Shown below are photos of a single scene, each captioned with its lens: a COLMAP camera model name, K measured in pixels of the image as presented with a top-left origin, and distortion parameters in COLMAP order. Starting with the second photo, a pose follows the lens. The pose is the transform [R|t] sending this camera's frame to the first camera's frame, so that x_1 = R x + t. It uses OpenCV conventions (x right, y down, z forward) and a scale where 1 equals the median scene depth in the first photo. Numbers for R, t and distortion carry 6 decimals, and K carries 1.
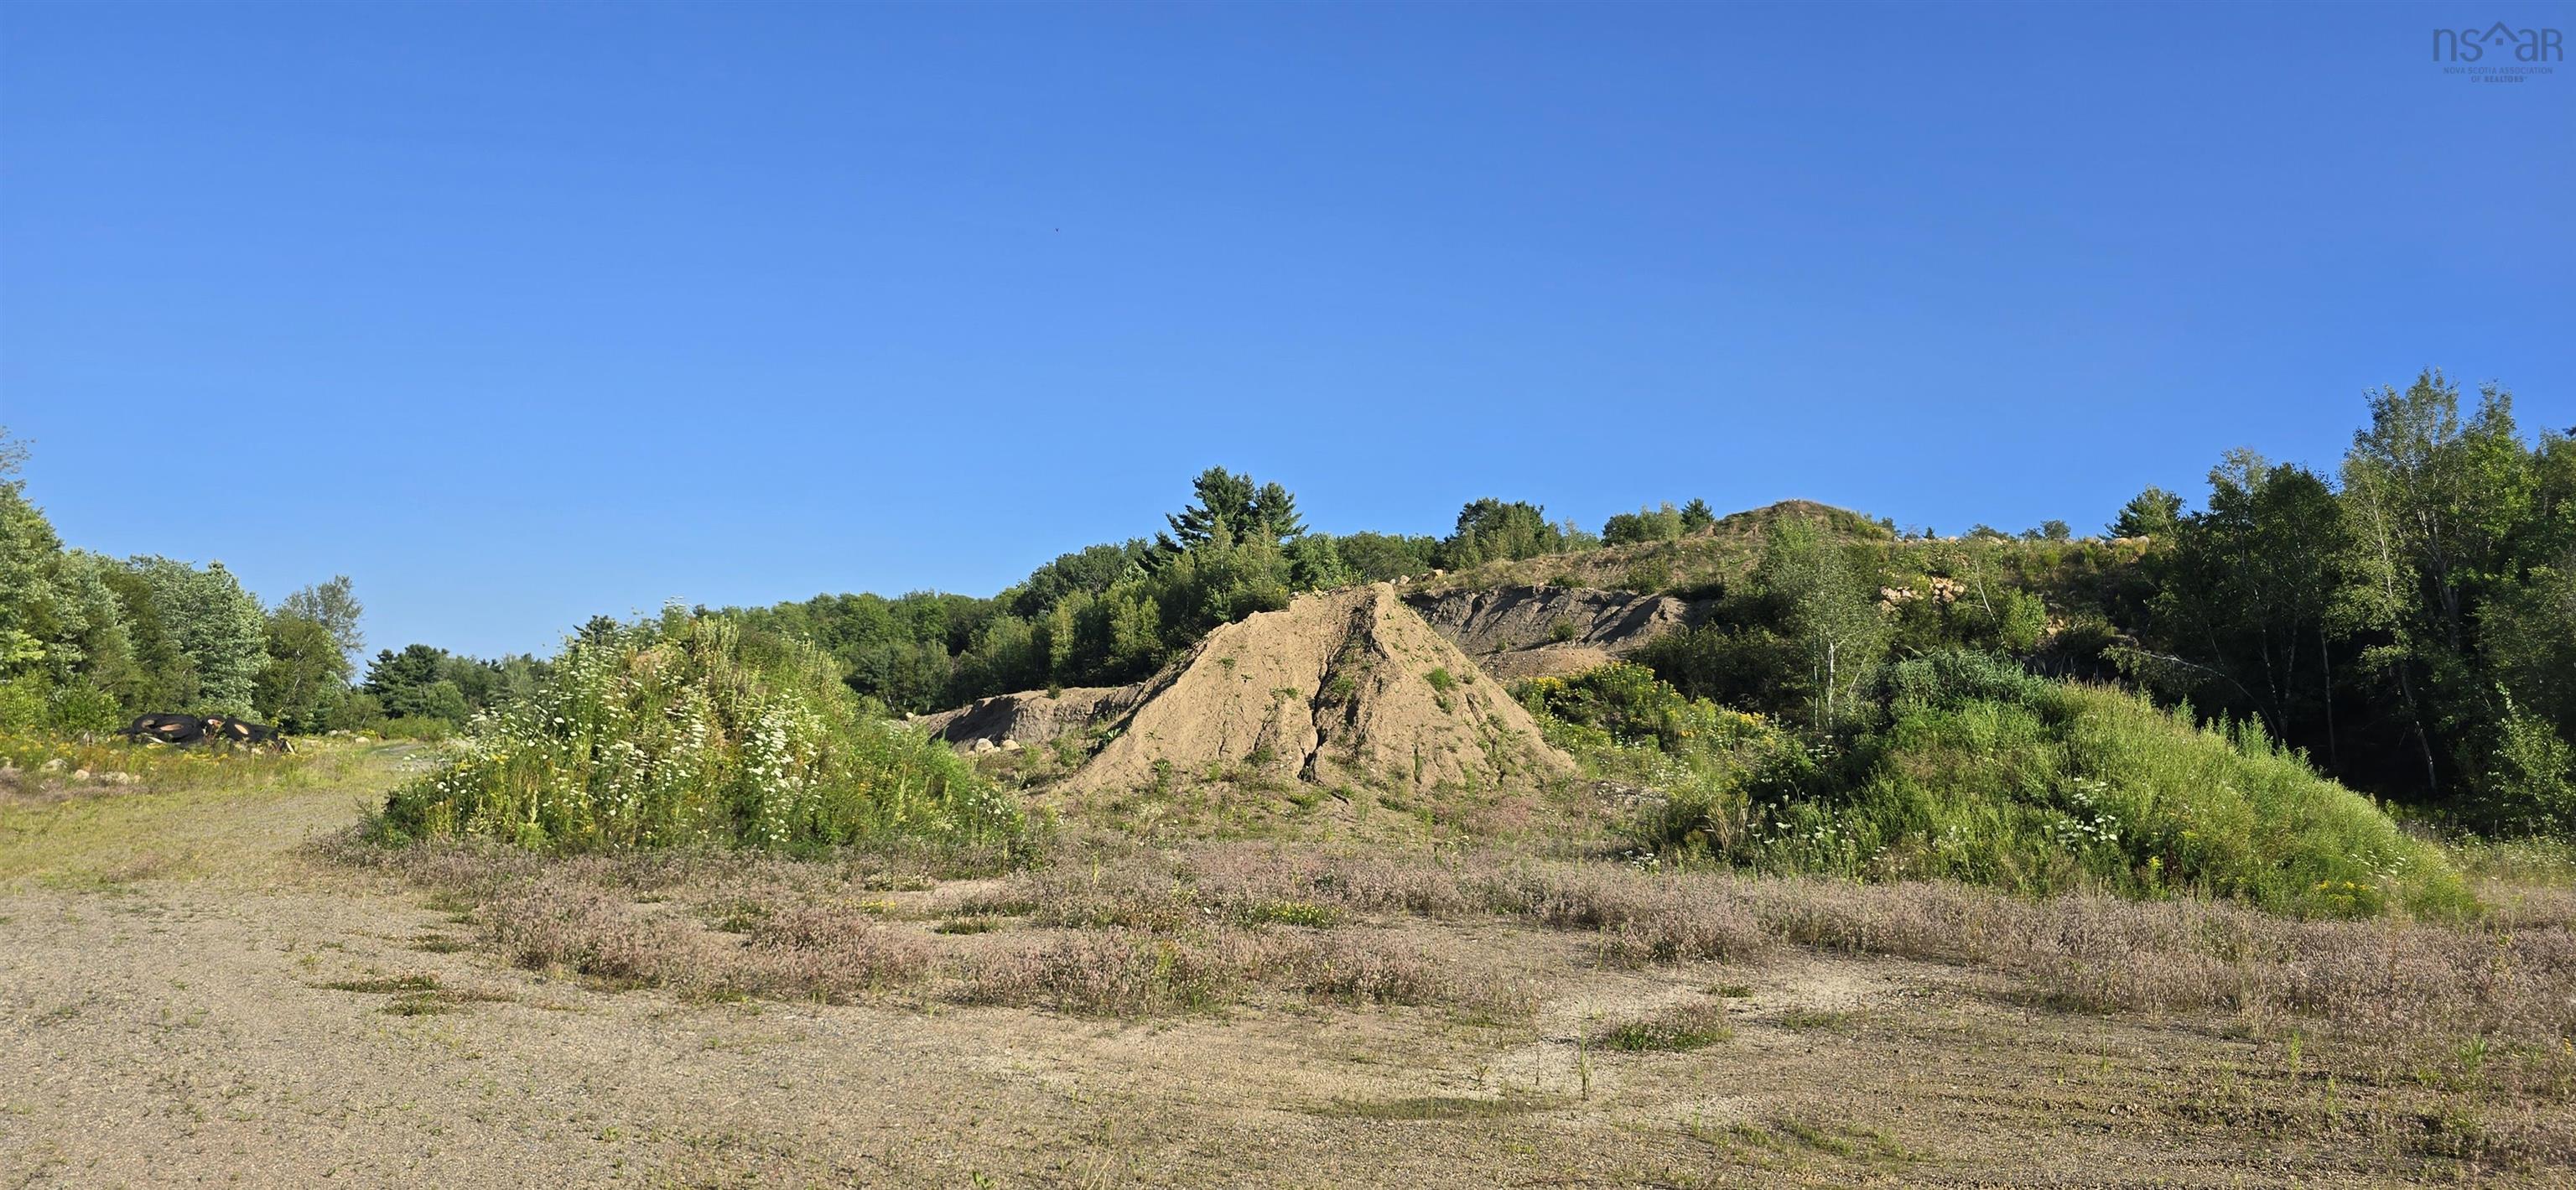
lens RADIAL K [[1675.7, 0, 1317.4], [0, 1675.7, 588.2], [0, 0, 1]] dist [0.008052, -0.044986]
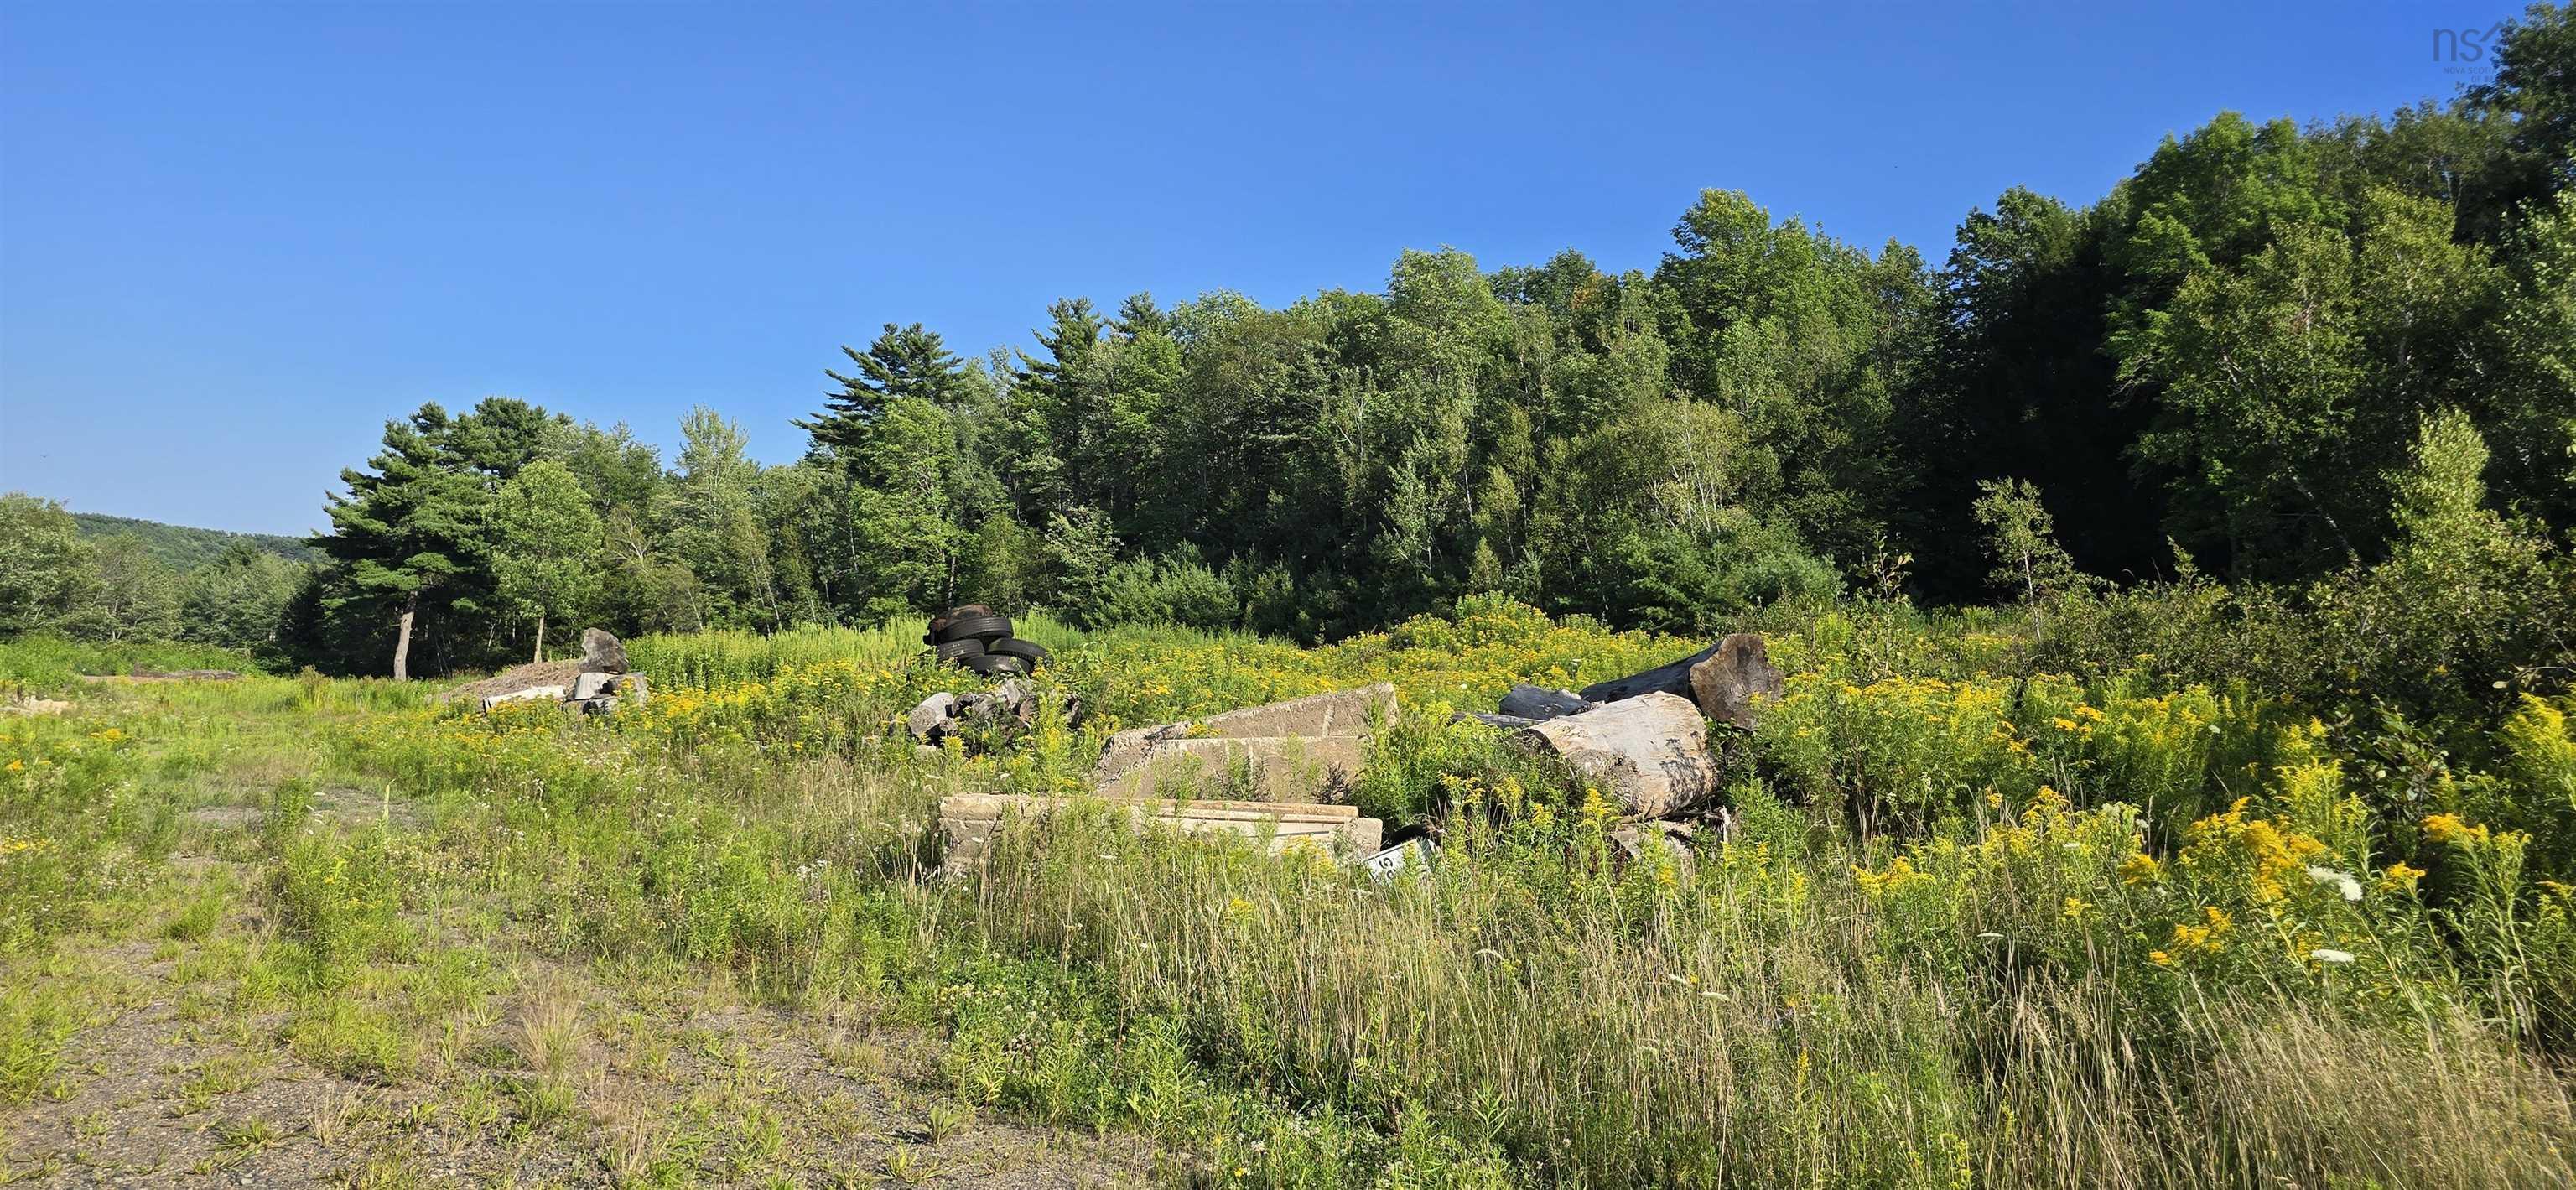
lens RADIAL K [[1789.8, 0, 1362.9], [0, 1789.8, 599.7], [0, 0, 1]] dist [0.047523, -0.054618]
pose [[0.995965, 0.013781, -0.088674, -0.270658], [-0.006620, 0.996728, 0.080554, 0.048971], [0.089494, -0.079642, 0.992798, 0.550196]]
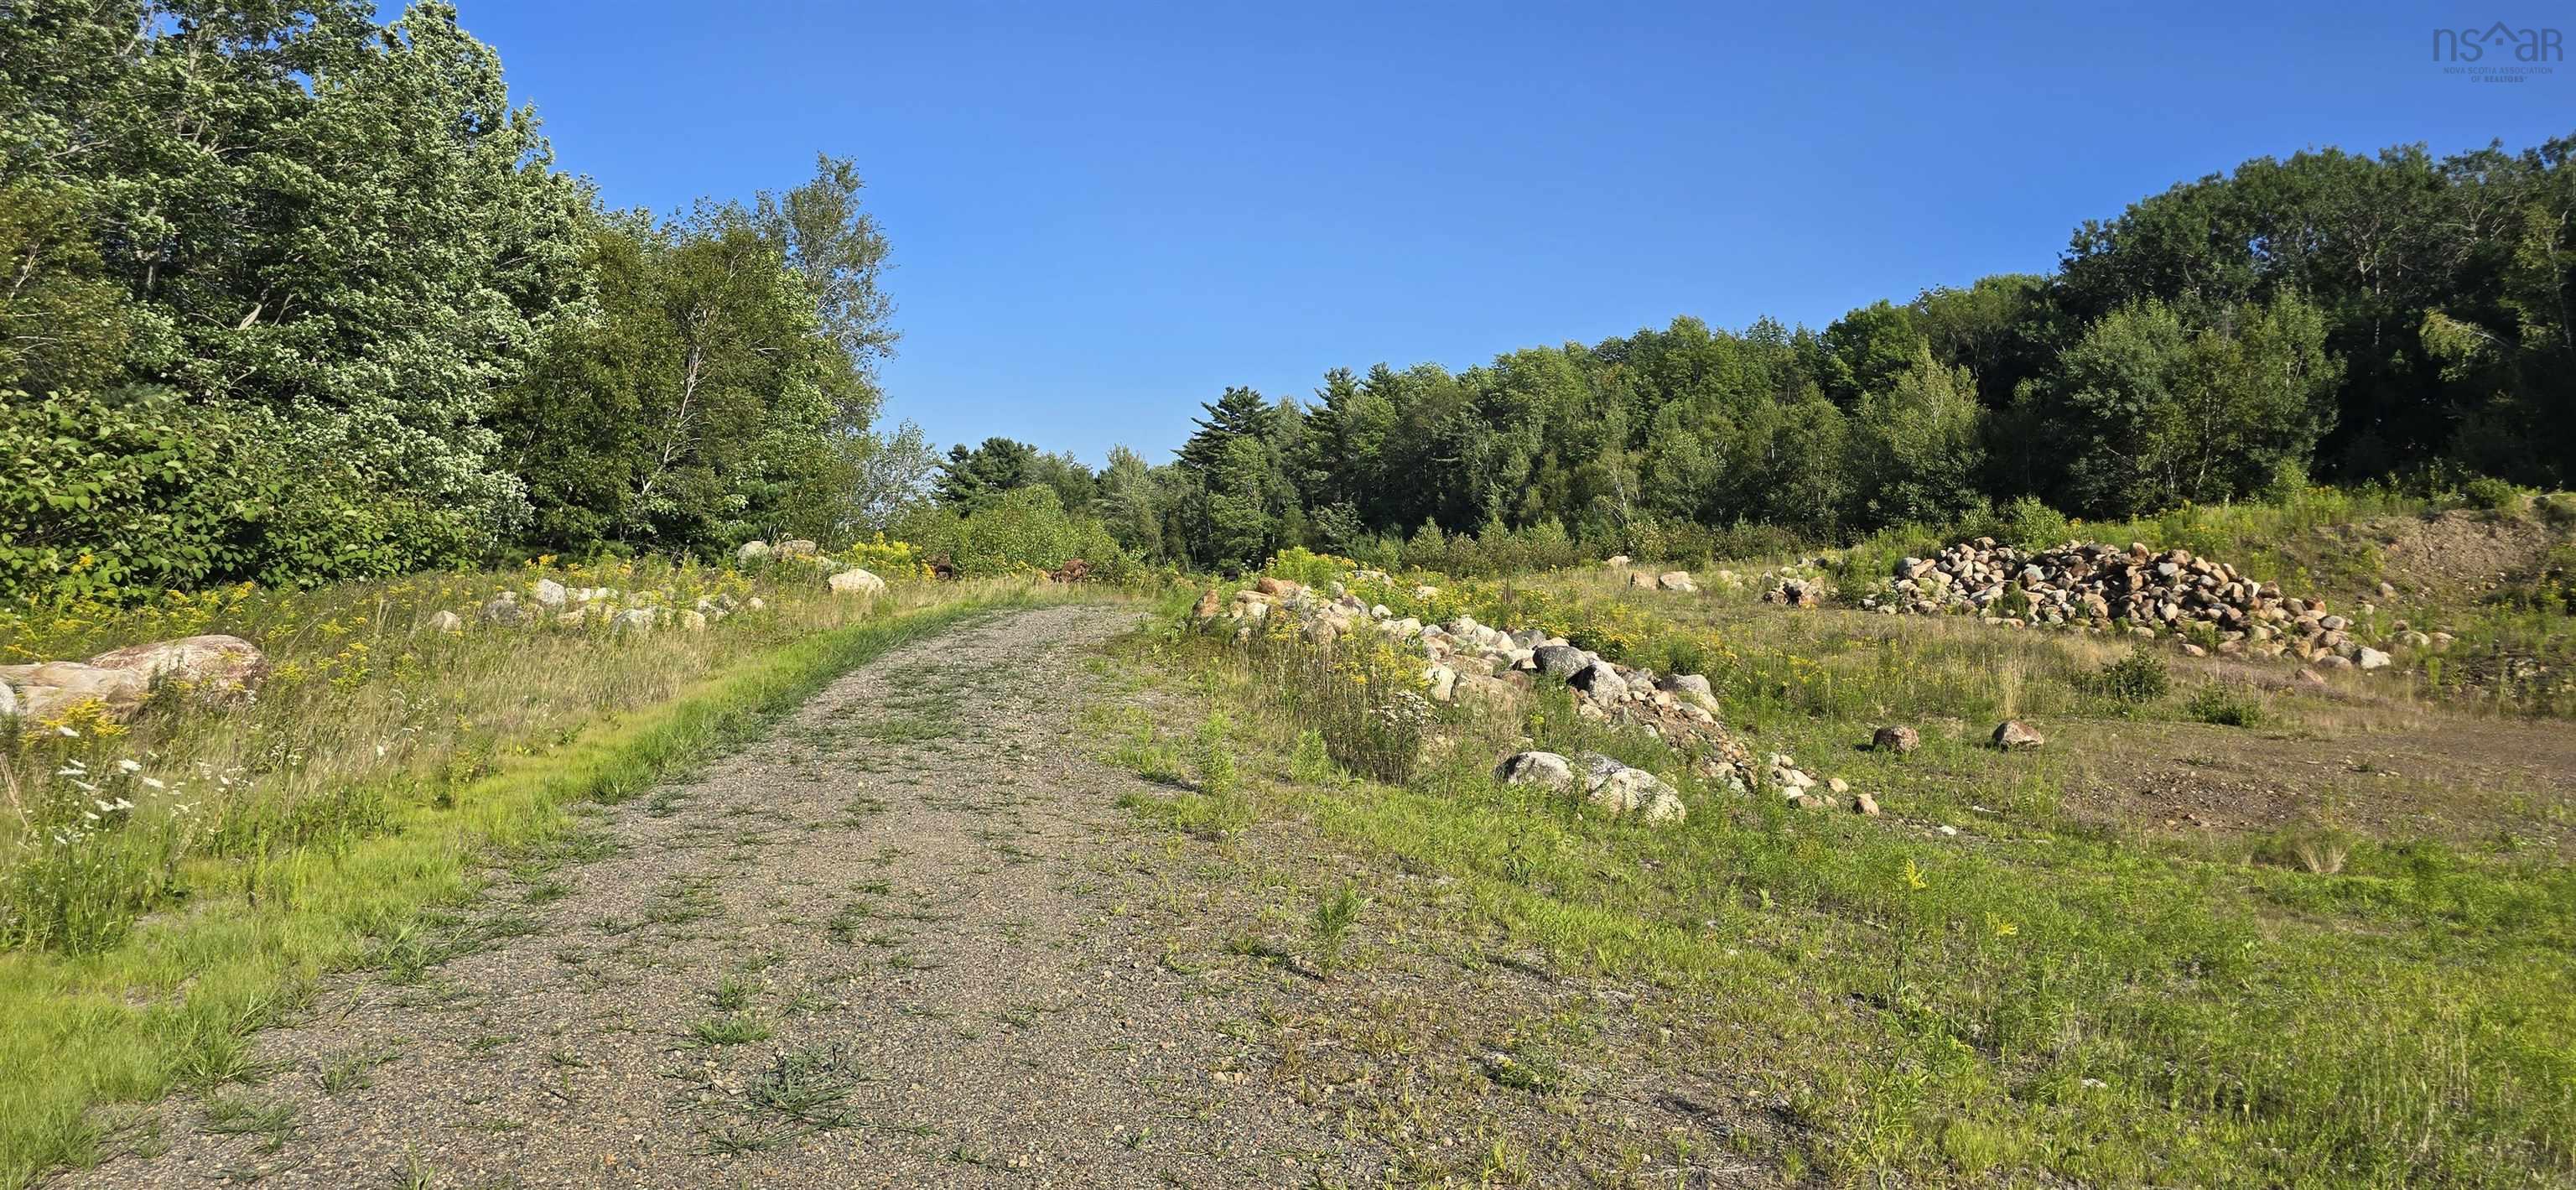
lens RADIAL K [[1675.7, 0, 1317.4], [0, 1675.7, 588.2], [0, 0, 1]] dist [0.008052, -0.044986]
pose [[0.955013, 0.001049, -0.296562, -0.195713], [0.029833, 0.994581, 0.099588, 0.031286], [0.295059, -0.103956, 0.949807, 0.354337]]
